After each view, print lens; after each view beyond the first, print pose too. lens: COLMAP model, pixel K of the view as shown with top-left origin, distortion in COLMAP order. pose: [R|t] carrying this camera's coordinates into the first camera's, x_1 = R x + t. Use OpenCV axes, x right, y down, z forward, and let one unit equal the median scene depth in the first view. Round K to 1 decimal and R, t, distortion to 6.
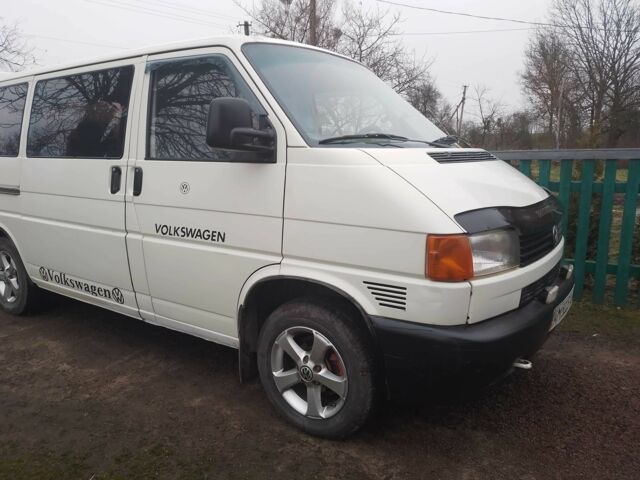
lens RADIAL K [[501.6, 0, 319.8], [0, 501.6, 245.3], [0, 0, 1]] dist [0.052800, -0.003154]
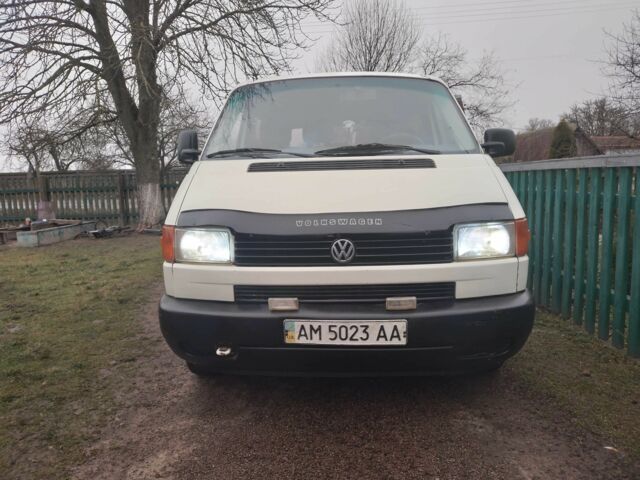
lens RADIAL K [[501.6, 0, 316.3], [0, 501.6, 243.1], [0, 0, 1]] dist [0.052800, -0.003154]
pose [[0.507828, 0.119674, -0.853105, 4.134744], [-0.135862, 0.989036, 0.057868, -0.276619], [0.850677, 0.086518, 0.518520, 1.692657]]
